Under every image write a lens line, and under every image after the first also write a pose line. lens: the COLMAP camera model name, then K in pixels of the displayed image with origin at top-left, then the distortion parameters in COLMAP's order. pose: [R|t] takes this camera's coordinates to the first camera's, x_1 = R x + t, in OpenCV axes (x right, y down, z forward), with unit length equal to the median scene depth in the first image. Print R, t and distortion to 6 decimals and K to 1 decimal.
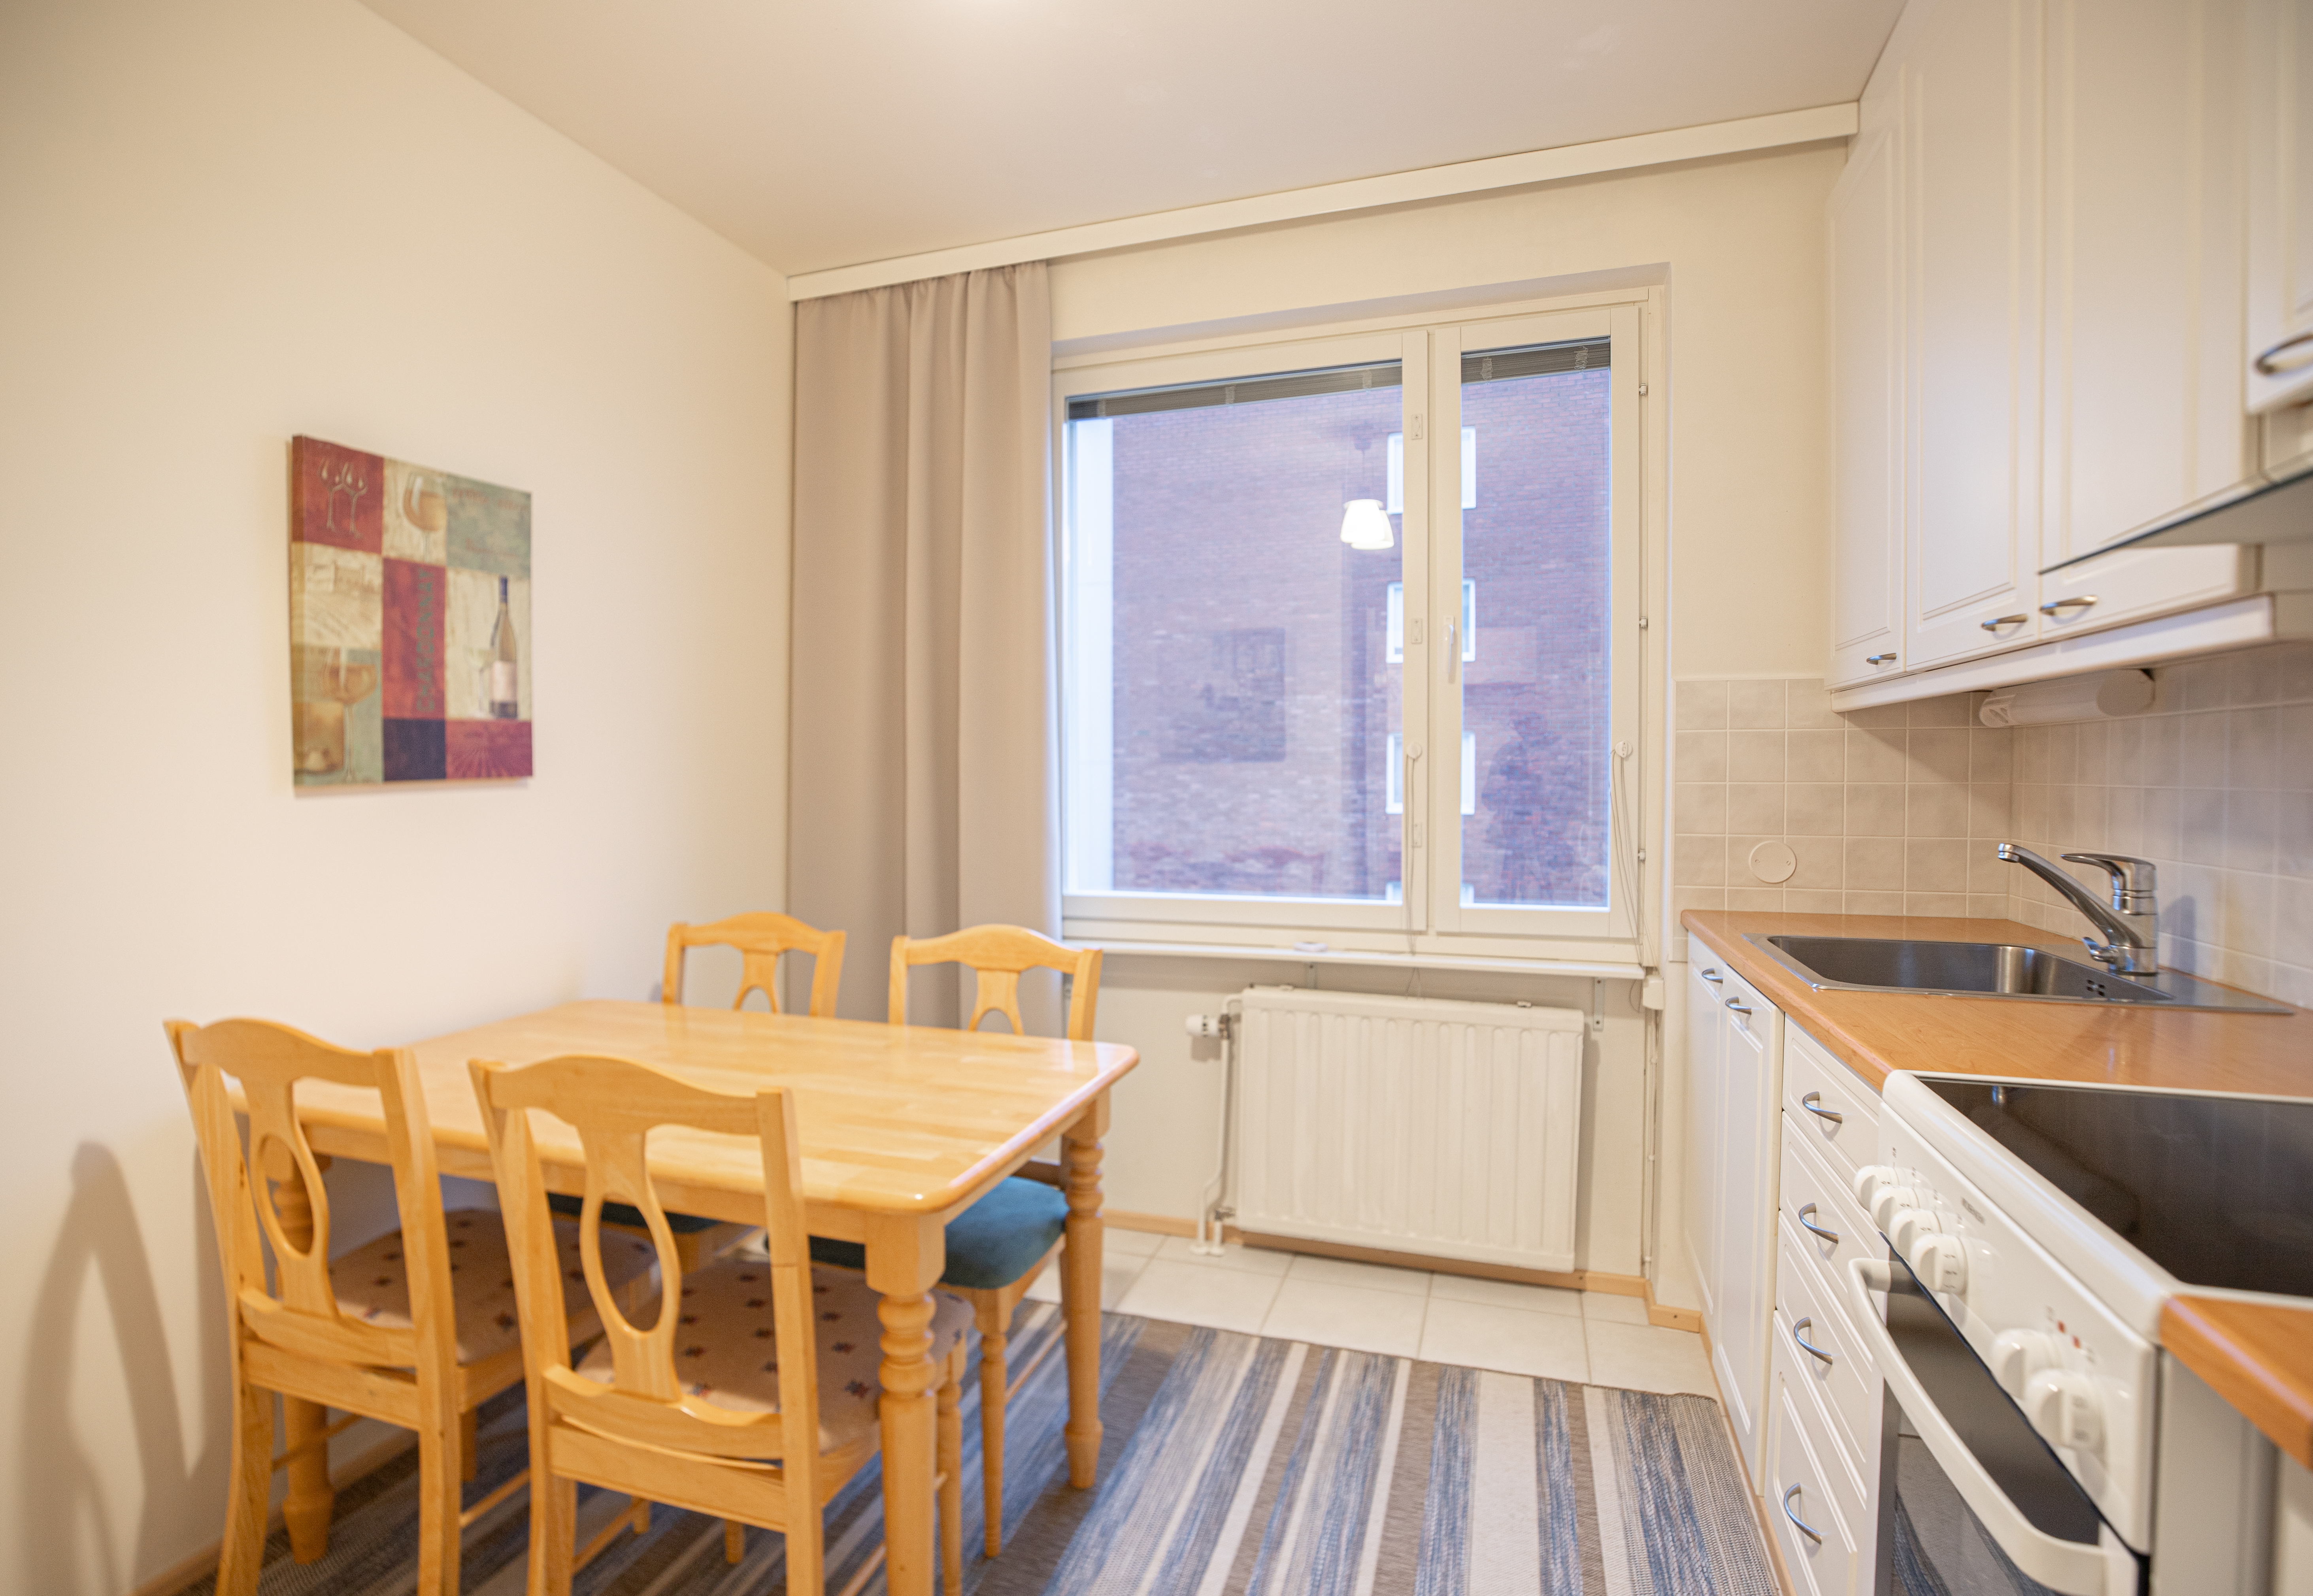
lens RADIAL K [[1177.5, 0, 1156.5], [0, 1177.5, 798.0], [0, 0, 1]] dist [-0.003812, -0.000471]
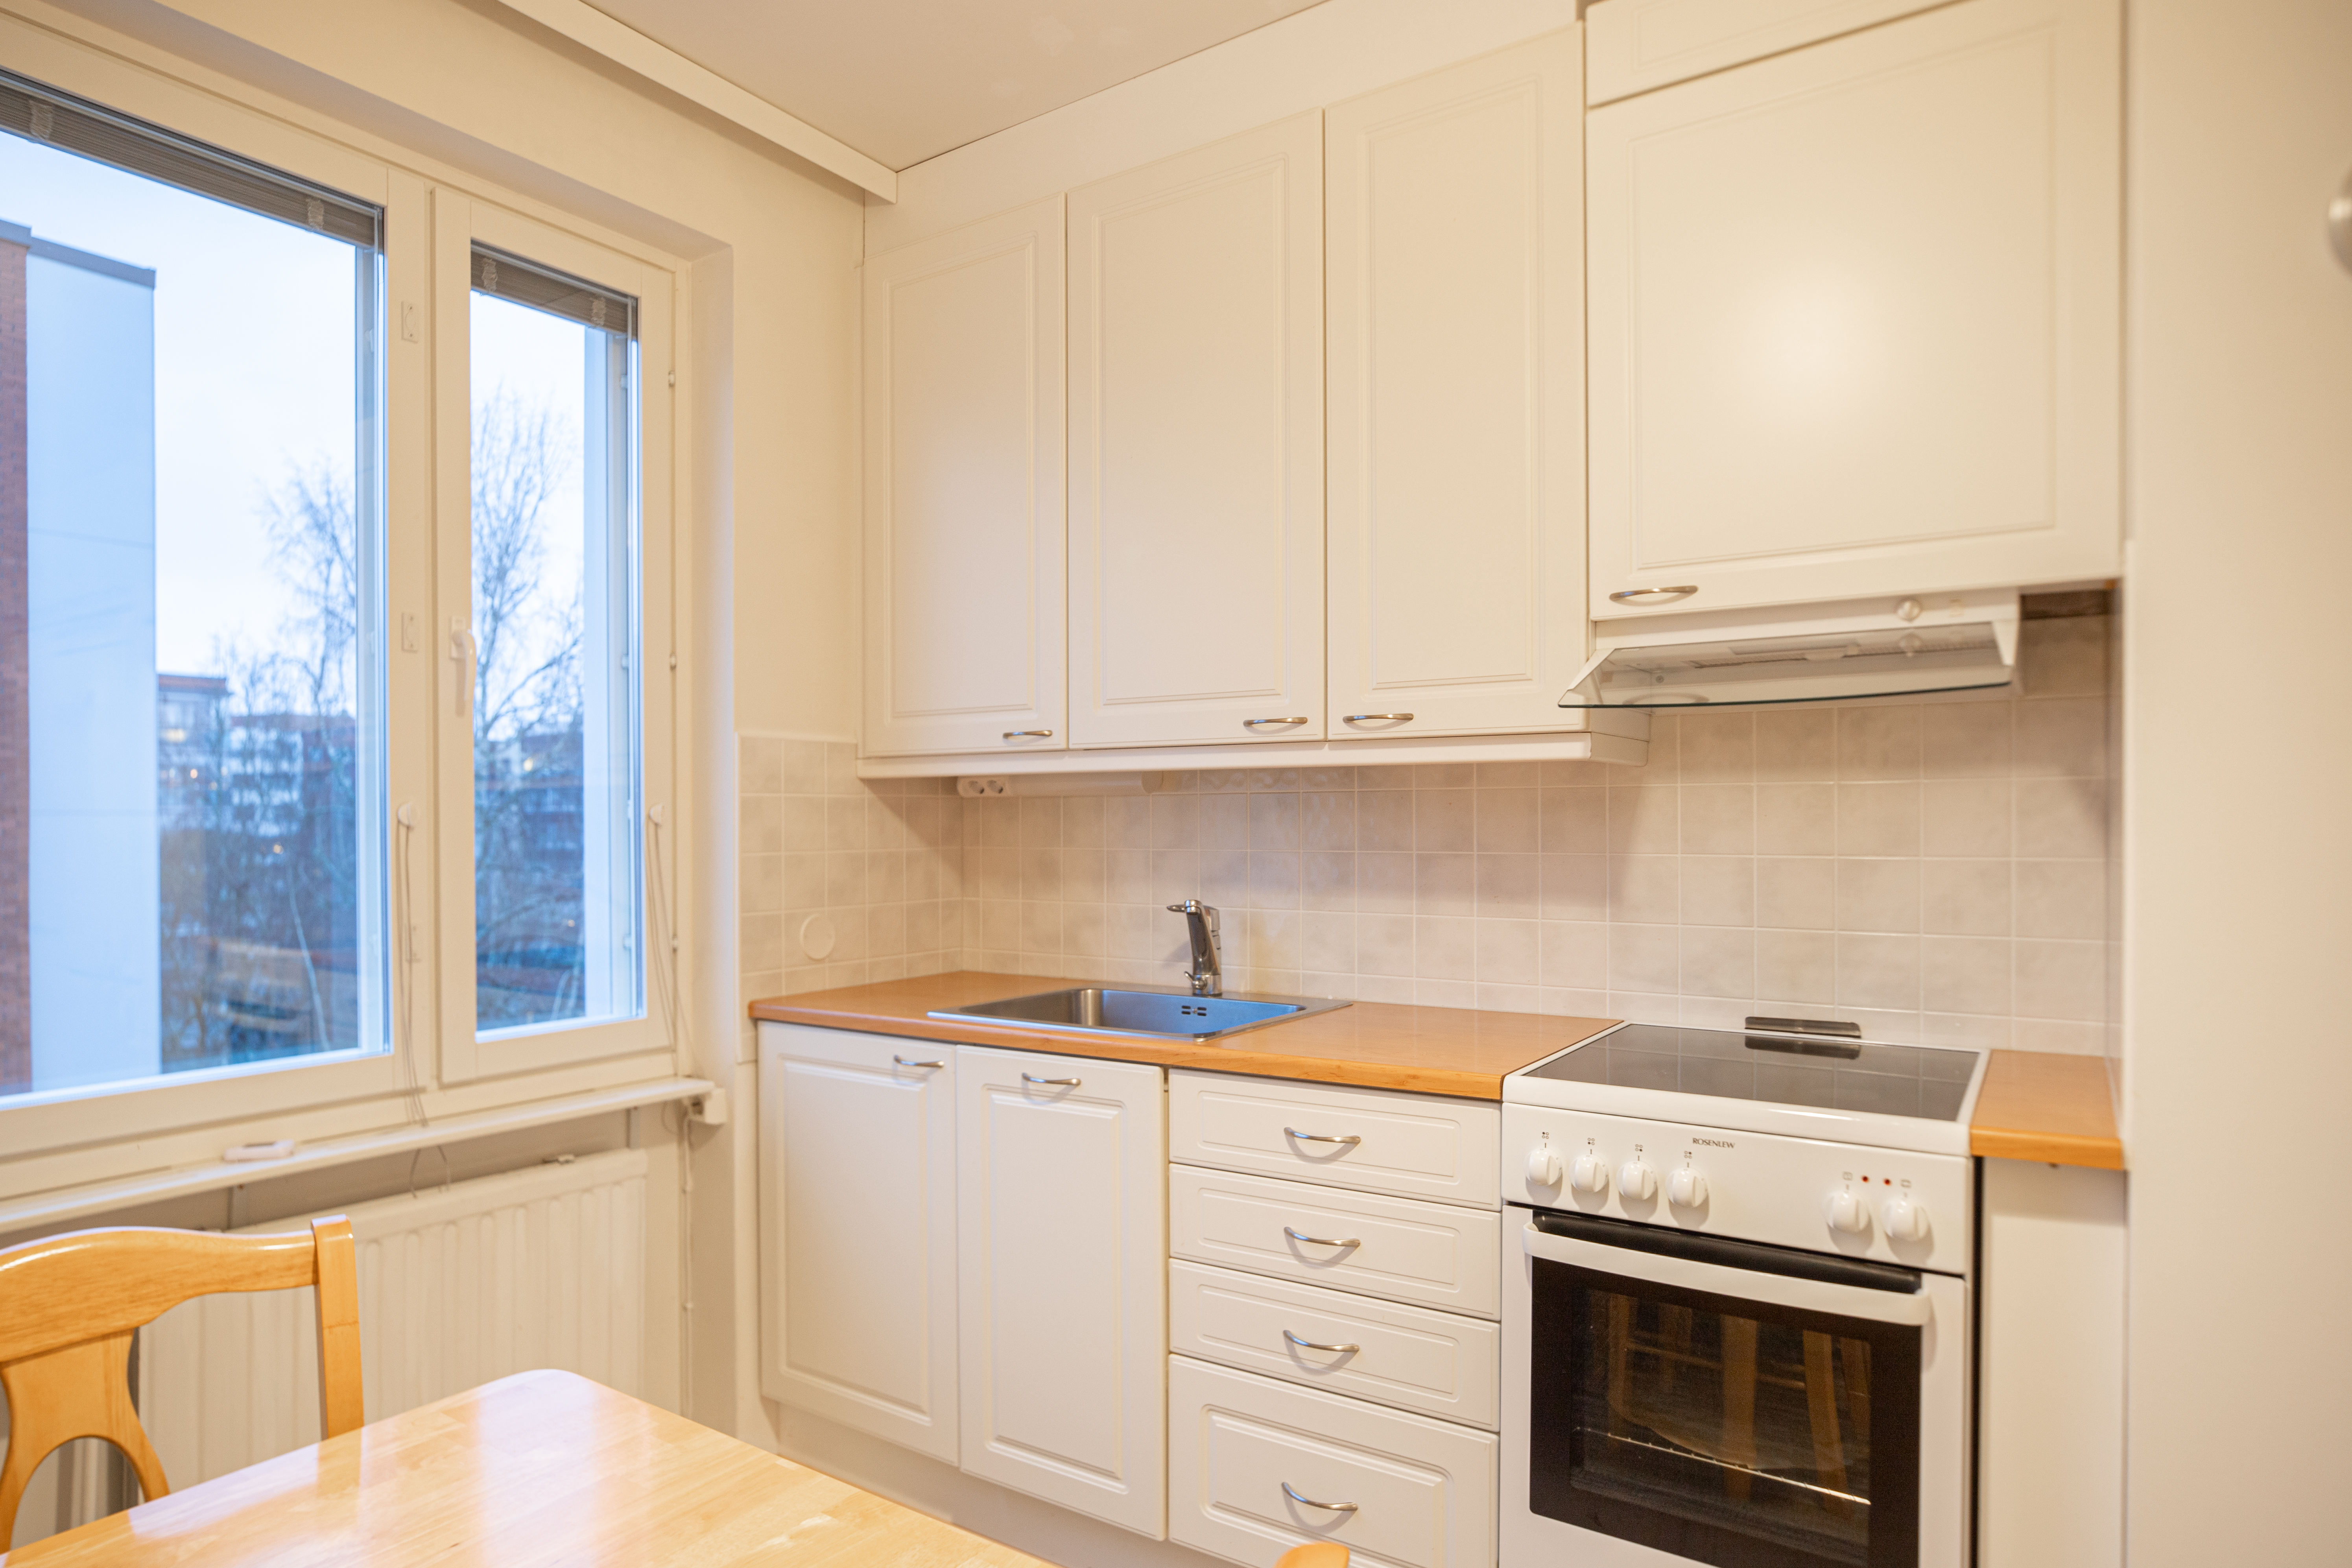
lens RADIAL K [[1356.6, 0, 1169.8], [0, 1356.6, 839.2], [0, 0, 1]] dist [0.000186, 0.000133]
pose [[0.299237, -0.014230, 0.954073, -0.411706], [0.026539, 0.999626, 0.006585, -0.022531], [-0.953810, 0.023350, 0.299503, 0.406677]]
